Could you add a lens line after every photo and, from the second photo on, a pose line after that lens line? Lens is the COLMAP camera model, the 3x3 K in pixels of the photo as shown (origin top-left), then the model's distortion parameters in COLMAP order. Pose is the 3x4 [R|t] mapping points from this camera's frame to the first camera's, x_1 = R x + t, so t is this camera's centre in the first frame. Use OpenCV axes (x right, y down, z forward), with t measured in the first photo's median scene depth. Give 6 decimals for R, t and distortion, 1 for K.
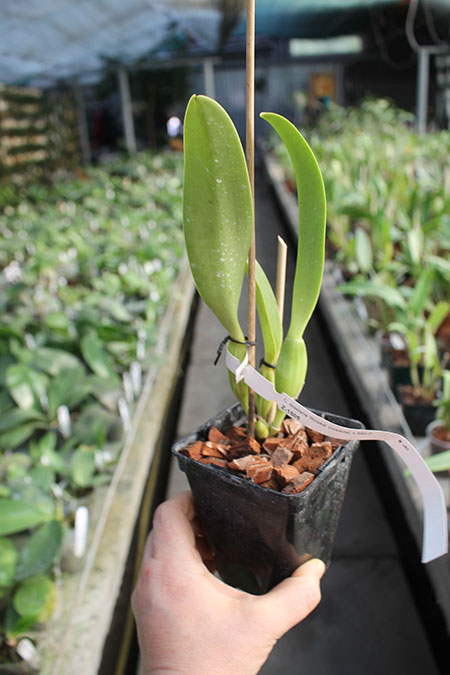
lens RADIAL K [[623.6, 0, 225.0], [0, 623.6, 337.5], [0, 0, 1]] dist [-0.193000, 0.217568]
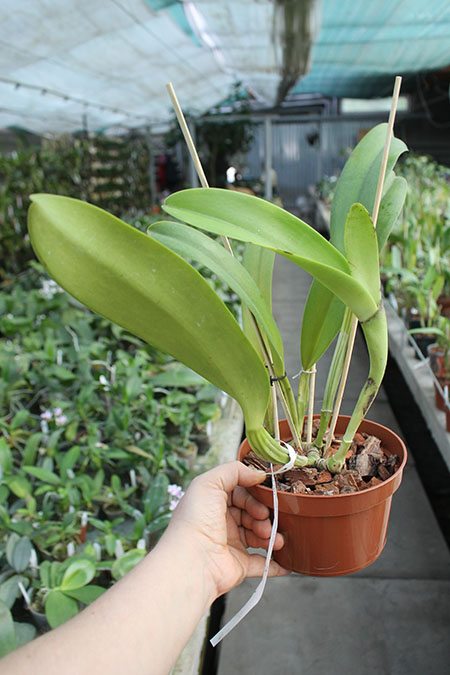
lens RADIAL K [[623.6, 0, 225.0], [0, 623.6, 337.5], [0, 0, 1]] dist [-0.193000, 0.217568]
pose [[0.996857, 0.044319, -0.065672, -0.016752], [-0.049164, 0.996038, -0.074099, 0.040164], [0.062127, 0.077095, 0.995086, -0.104860]]
